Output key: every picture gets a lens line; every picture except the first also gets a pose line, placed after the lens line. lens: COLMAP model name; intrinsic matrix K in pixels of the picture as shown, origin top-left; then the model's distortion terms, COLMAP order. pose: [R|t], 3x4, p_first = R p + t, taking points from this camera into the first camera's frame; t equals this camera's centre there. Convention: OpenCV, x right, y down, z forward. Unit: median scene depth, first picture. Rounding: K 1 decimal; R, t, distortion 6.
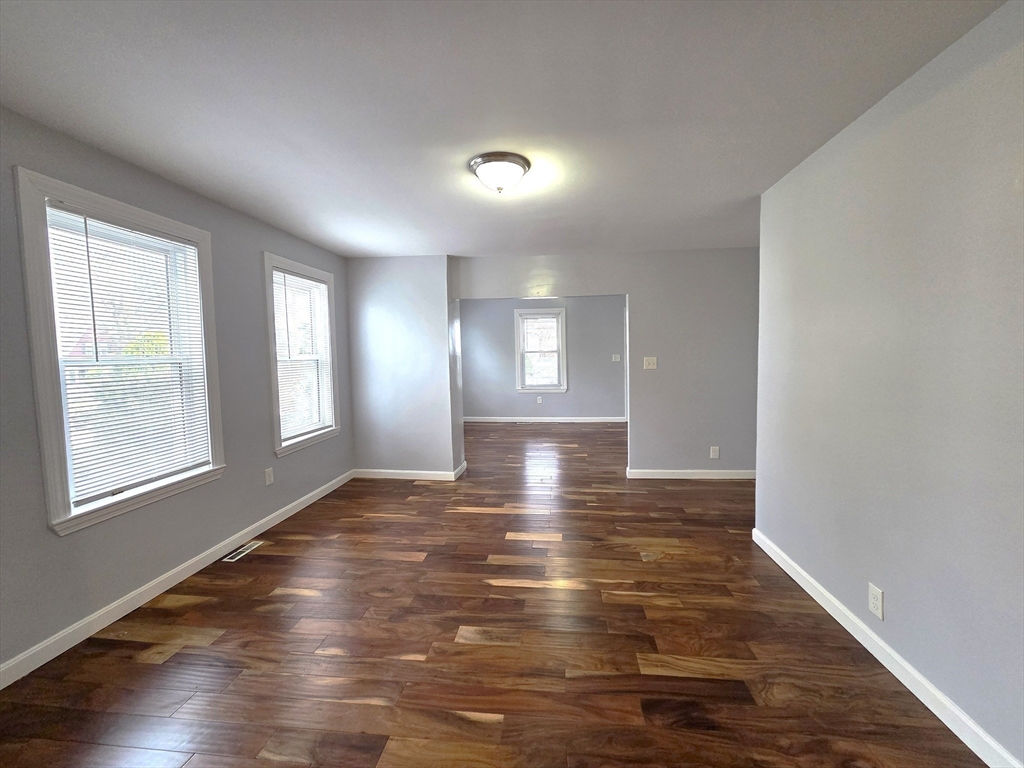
lens RADIAL K [[421.1, 0, 517.2], [0, 421.1, 381.6], [0, 0, 1]] dist [0.000560, 0.000025]
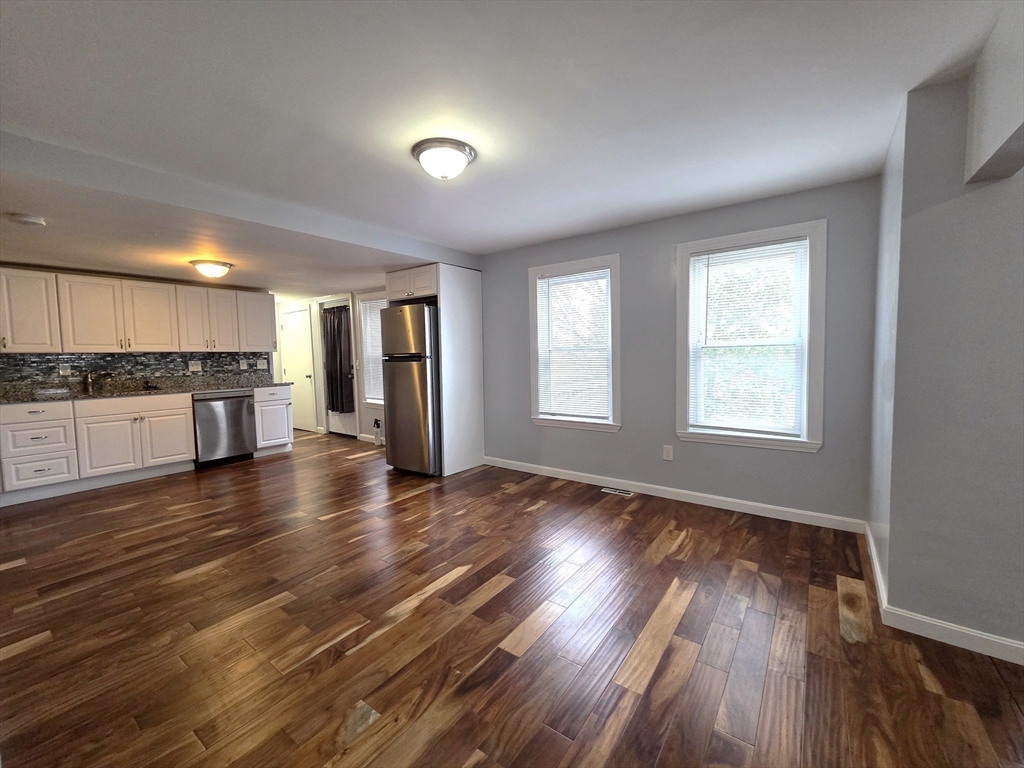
lens RADIAL K [[421.1, 0, 514.6], [0, 421.1, 381.7], [0, 0, 1]] dist [0.000560, 0.000025]
pose [[-0.505560, 0.081541, -0.858930, 0.647793], [-0.029212, 0.993336, 0.111495, -0.082599], [0.862297, 0.081458, -0.499809, 1.419613]]
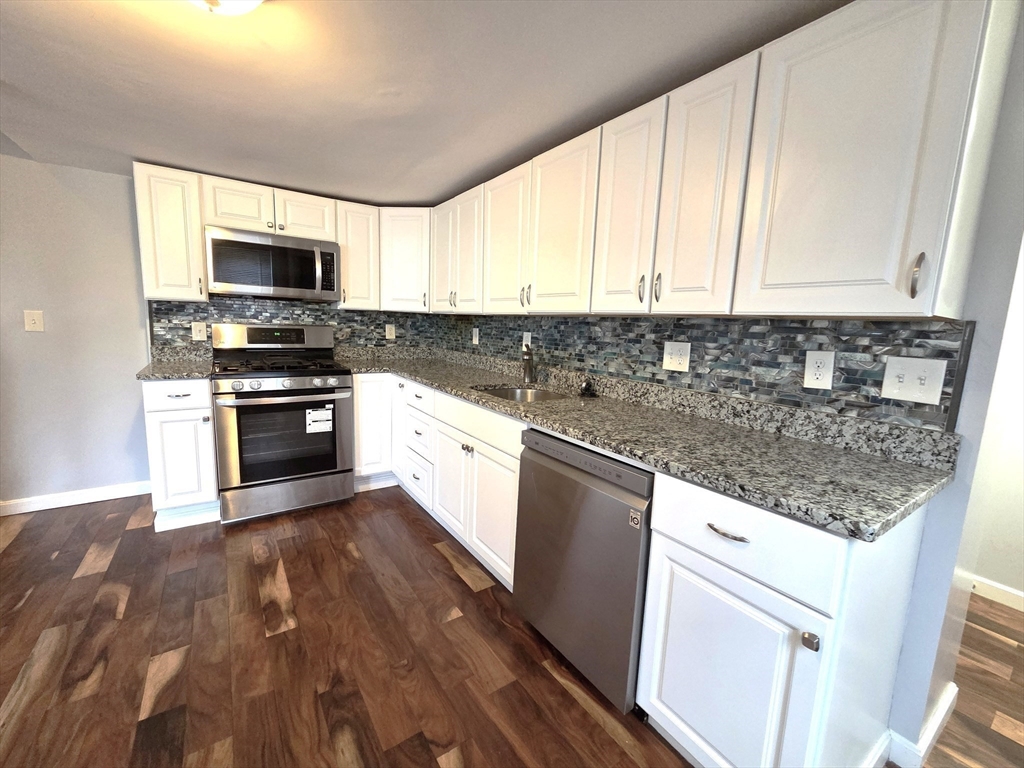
lens RADIAL K [[421.1, 0, 515.3], [0, 421.1, 386.6], [0, 0, 1]] dist [0.000560, 0.000025]
pose [[-0.647916, -0.119110, 0.752341, -0.633981], [0.018898, 0.984881, 0.172201, 0.031347], [-0.761477, 0.125790, -0.635869, -0.197440]]
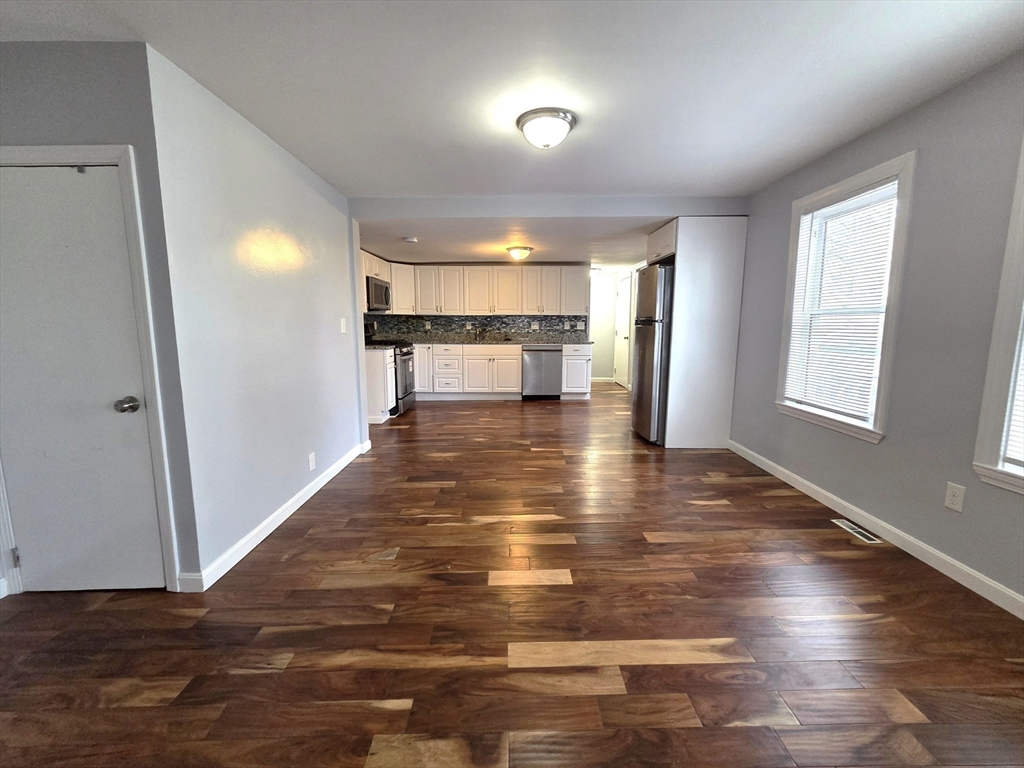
lens RADIAL K [[421.1, 0, 514.2], [0, 421.1, 381.3], [0, 0, 1]] dist [0.000560, 0.000025]
pose [[-0.993479, 0.033538, -0.108974, 0.143775], [0.010751, 0.979057, 0.203303, -0.089862], [0.113510, 0.200806, -0.973033, 1.789382]]
